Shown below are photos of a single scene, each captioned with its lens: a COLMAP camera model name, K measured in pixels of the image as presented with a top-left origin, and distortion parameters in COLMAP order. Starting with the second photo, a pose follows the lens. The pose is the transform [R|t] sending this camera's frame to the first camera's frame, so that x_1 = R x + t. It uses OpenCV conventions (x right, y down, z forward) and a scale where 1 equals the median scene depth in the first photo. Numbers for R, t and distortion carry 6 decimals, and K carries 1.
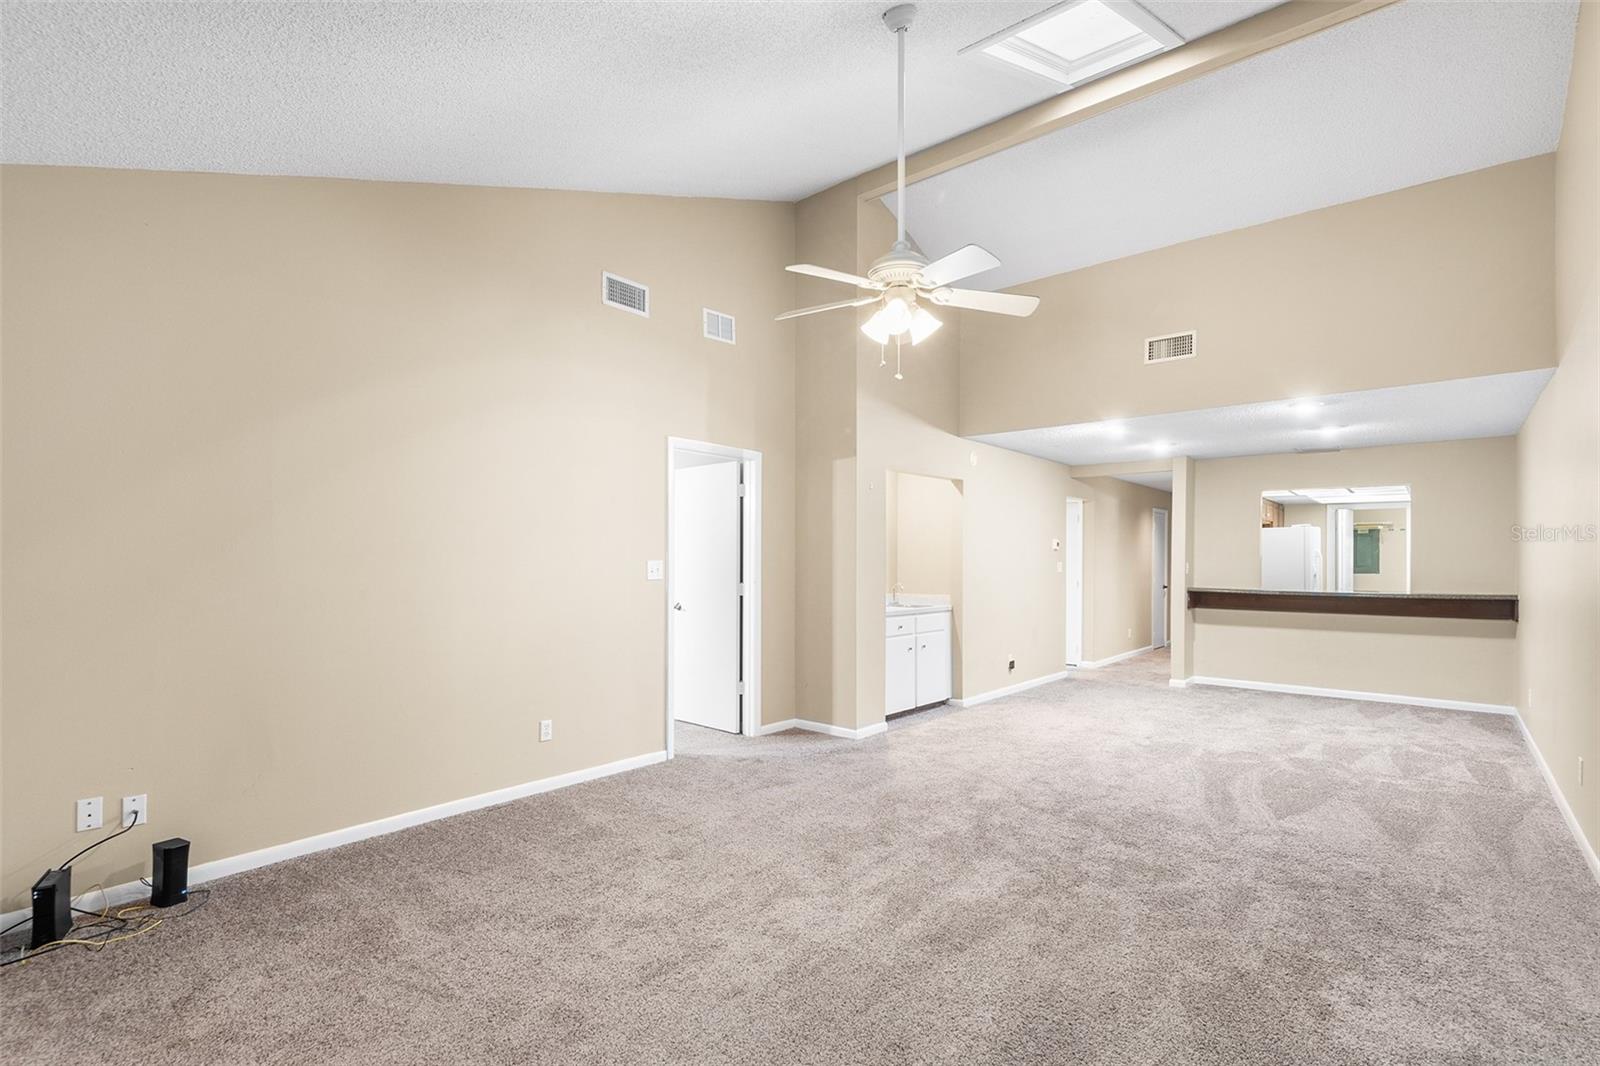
lens RADIAL K [[747.0, 0, 796.7], [0, 747.0, 561.0], [0, 0, 1]] dist [0.052132, -0.037769]
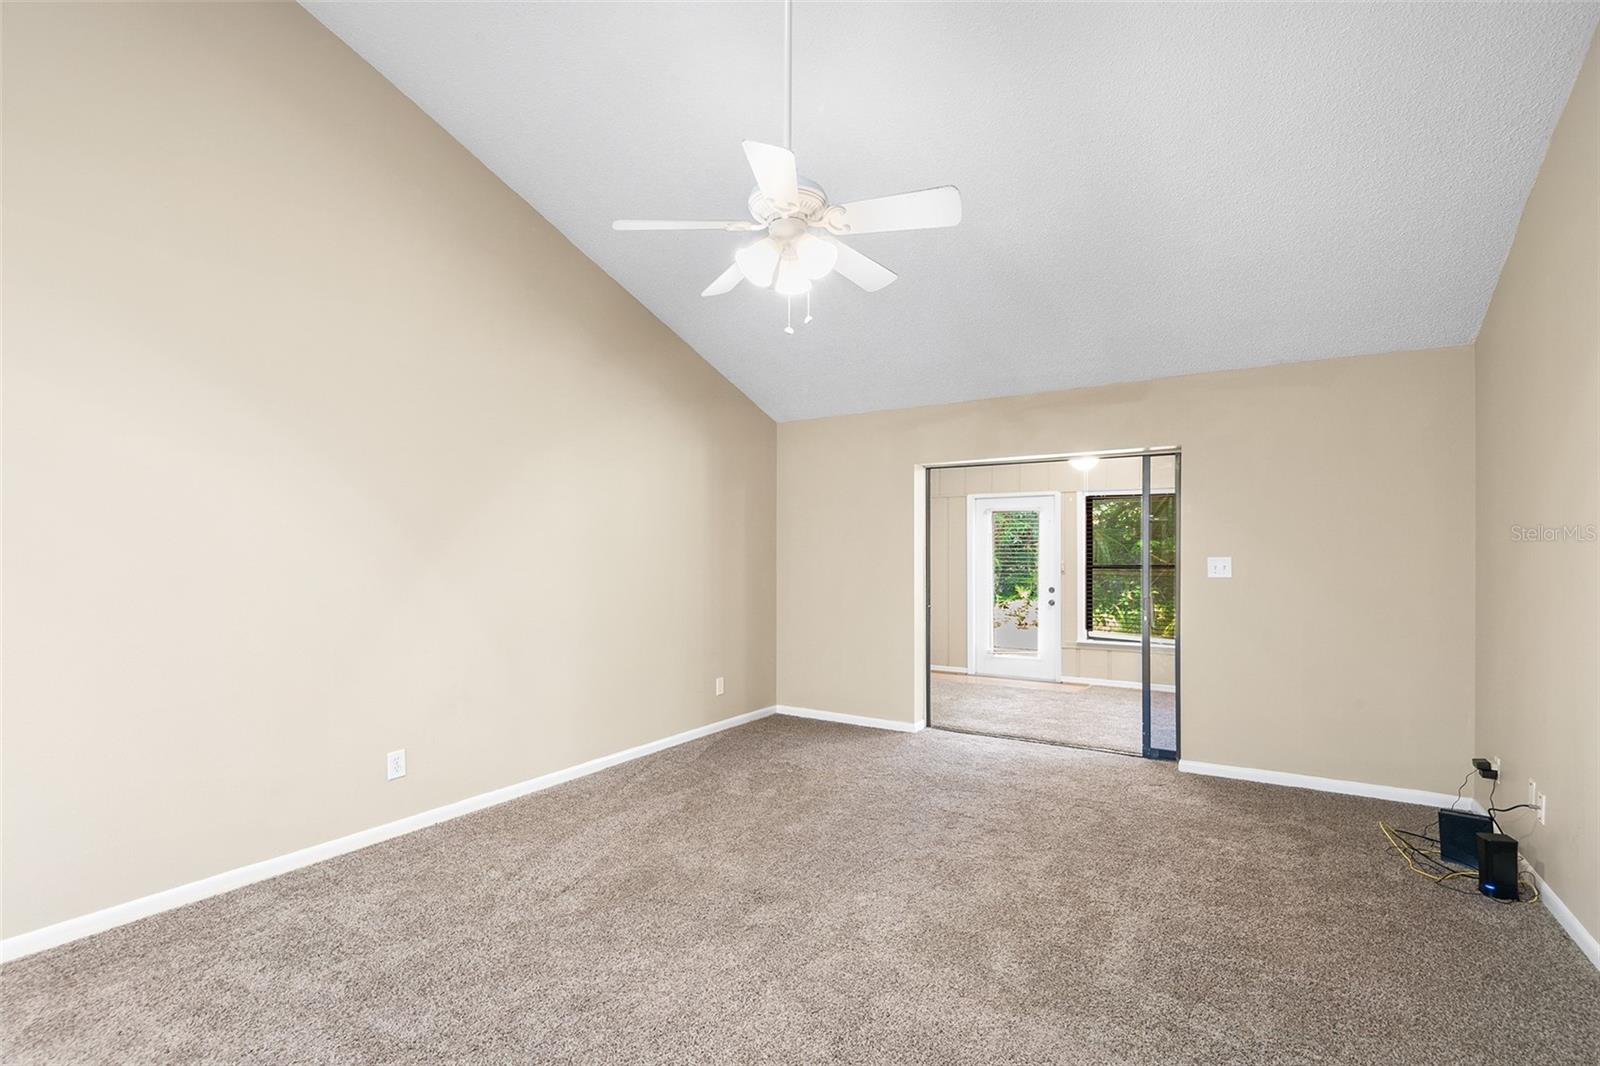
lens RADIAL K [[751.3, 0, 796.5], [0, 751.3, 554.5], [0, 0, 1]] dist [0.044818, -0.029063]
pose [[-0.990106, -0.005585, -0.140209, 0.130596], [-0.004981, 0.999977, -0.004655, 0.000658], [0.140232, -0.003911, -0.990111, 0.969210]]
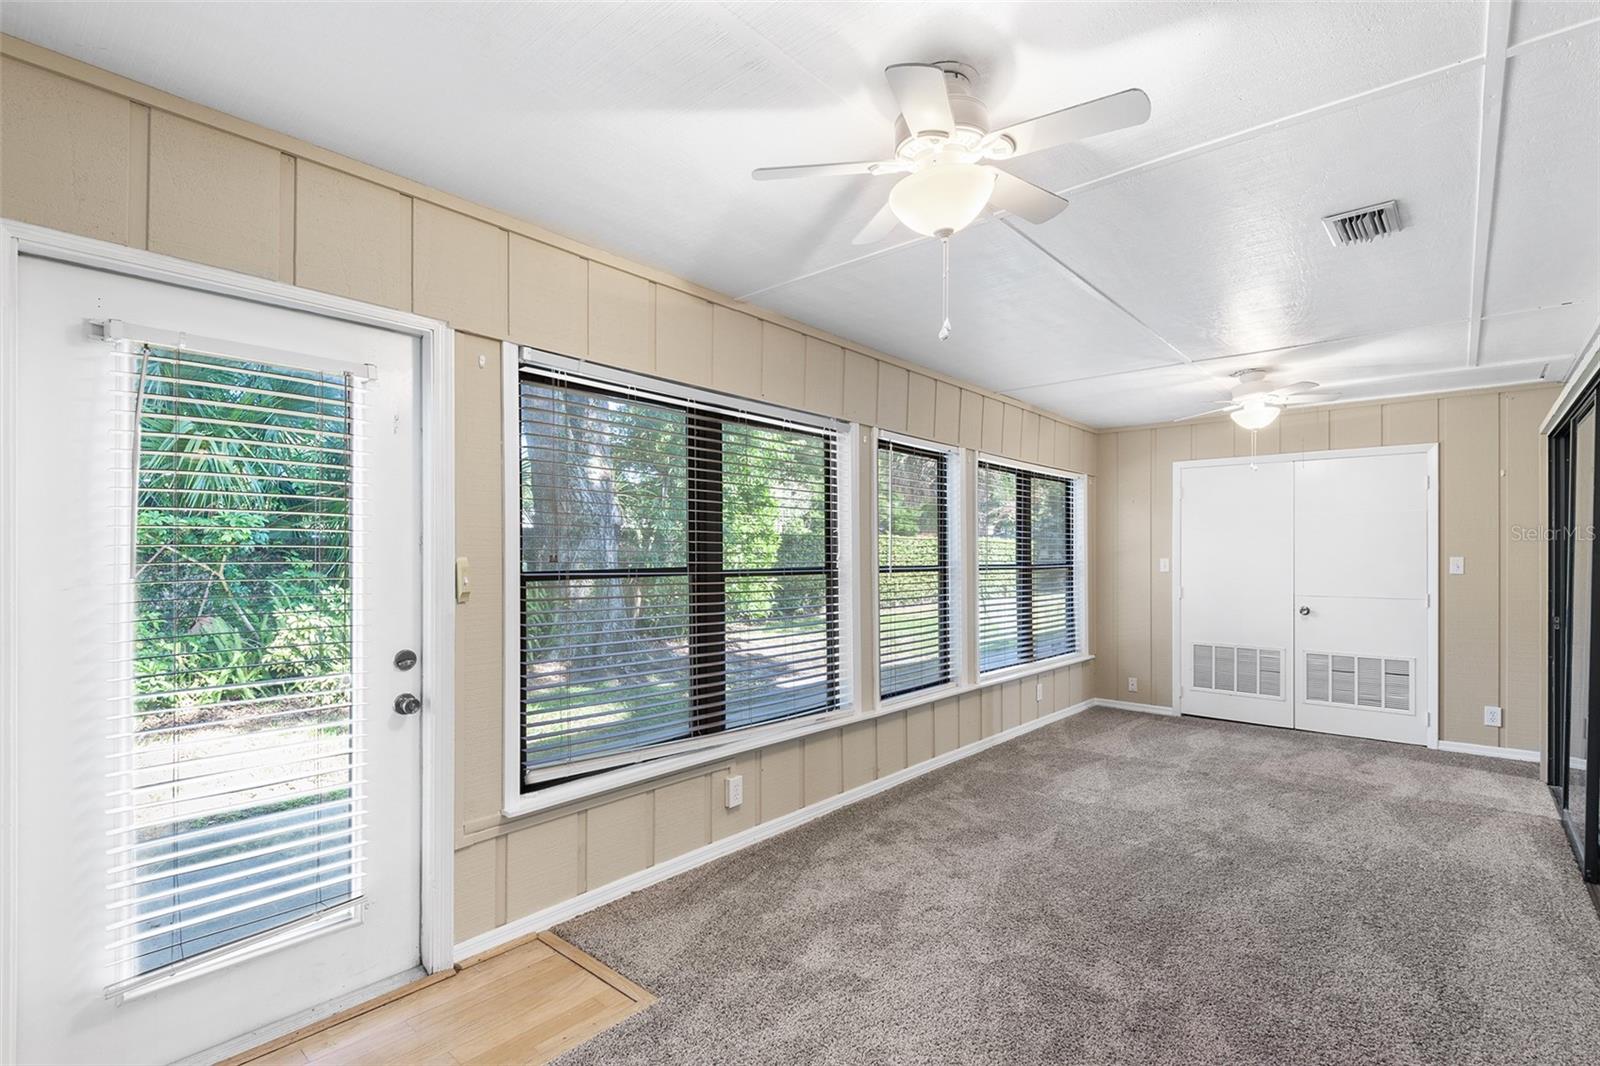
lens RADIAL K [[745.8, 0, 797.0], [0, 745.8, 550.4], [0, 0, 1]] dist [-0.000362, -0.000045]
pose [[-0.019870, -0.009343, -0.999759, -0.139862], [0.000643, 0.999956, -0.009357, 0.001667], [0.999802, -0.000828, -0.019863, -0.170173]]
